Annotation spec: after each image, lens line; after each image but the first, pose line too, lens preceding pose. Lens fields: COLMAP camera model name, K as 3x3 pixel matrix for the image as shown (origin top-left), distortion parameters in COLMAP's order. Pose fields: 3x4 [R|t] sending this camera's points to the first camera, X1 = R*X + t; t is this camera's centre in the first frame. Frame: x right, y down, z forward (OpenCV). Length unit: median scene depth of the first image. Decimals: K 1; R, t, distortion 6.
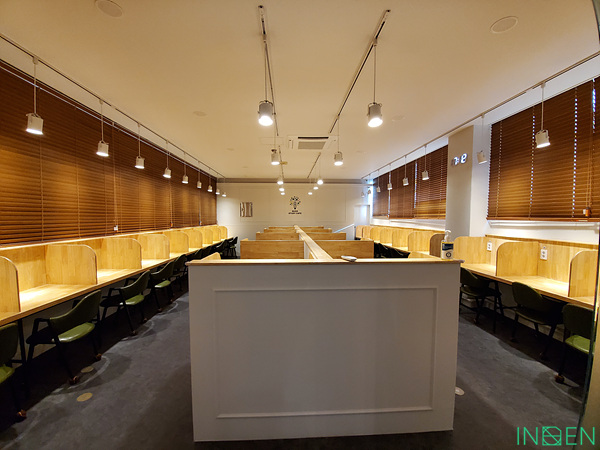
lens RADIAL K [[236.4, 0, 299.4], [0, 236.4, 230.0], [0, 0, 1]] dist [0.010312, -0.016331]
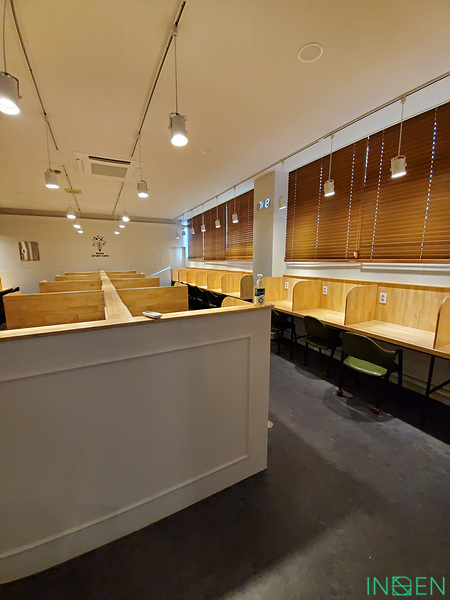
lens RADIAL K [[236.4, 0, 218.7], [0, 236.4, 298.9], [0, 0, 1]] dist [0.010312, -0.016331]
pose [[0.912995, -0.074420, 0.401126, 0.052894], [0.029940, 0.992793, 0.116045, -0.008650], [-0.406871, -0.093939, 0.908643, 0.112481]]
